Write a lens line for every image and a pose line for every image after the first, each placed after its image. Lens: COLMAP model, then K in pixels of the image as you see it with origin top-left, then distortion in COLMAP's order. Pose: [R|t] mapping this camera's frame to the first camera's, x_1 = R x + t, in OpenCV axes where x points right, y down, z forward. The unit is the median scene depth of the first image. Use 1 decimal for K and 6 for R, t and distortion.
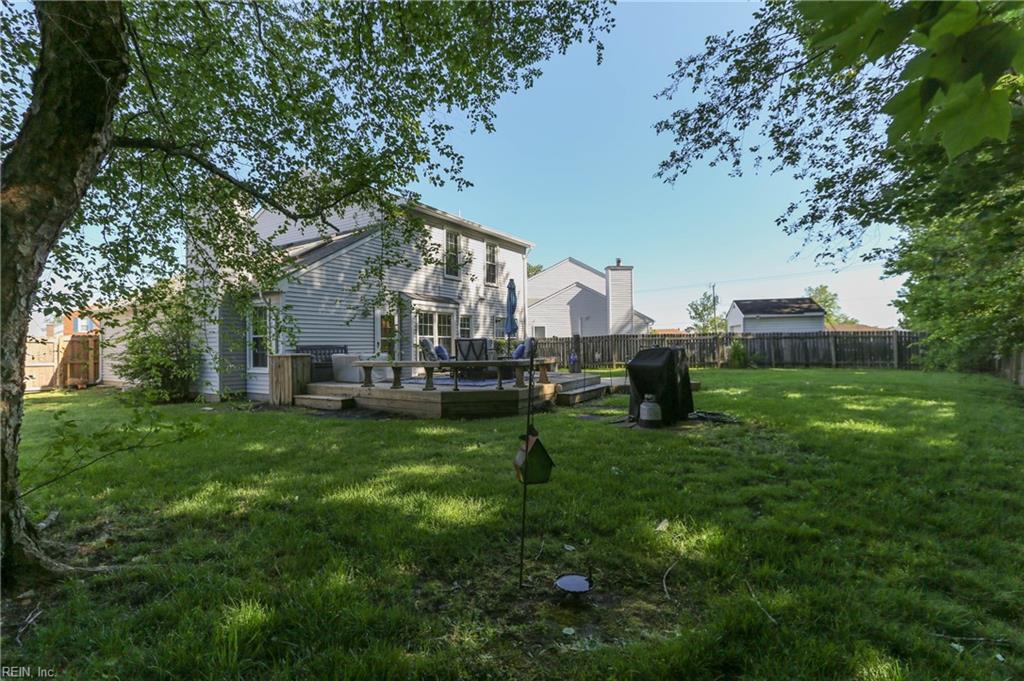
lens RADIAL K [[467.9, 0, 509.2], [0, 467.9, 341.0], [0, 0, 1]] dist [-0.019852, 0.010892]
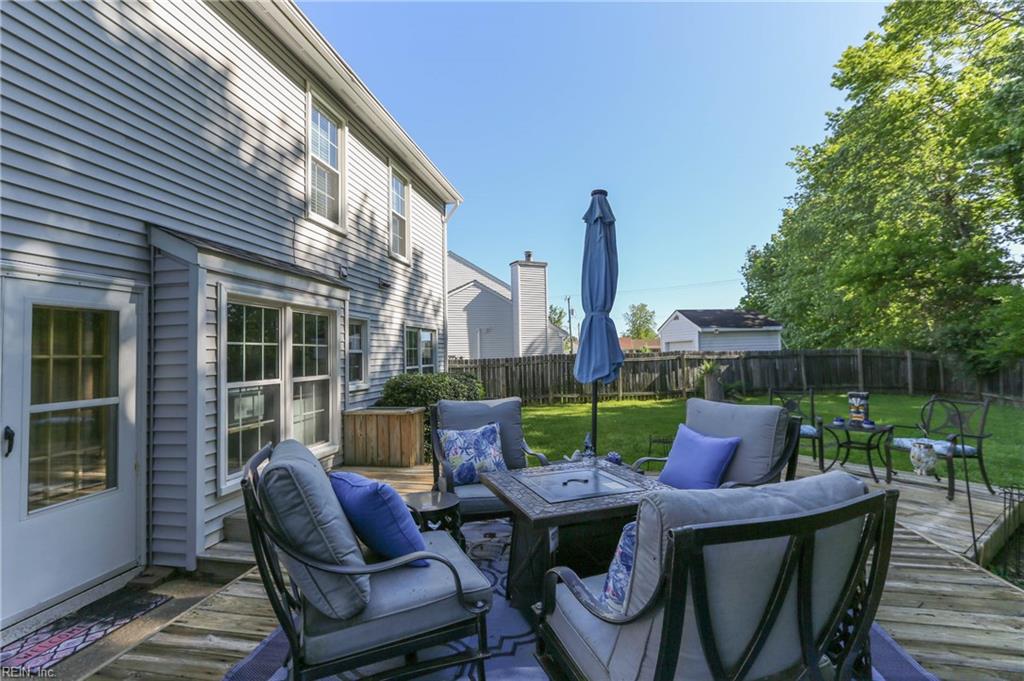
lens RADIAL K [[467.9, 0, 513.5], [0, 467.9, 341.5], [0, 0, 1]] dist [-0.019852, 0.010892]
pose [[0.931590, 0.002632, 0.363500, -0.077245], [0.006756, 0.999676, -0.024553, -0.016600], [-0.363447, 0.025329, 0.931270, 0.390737]]
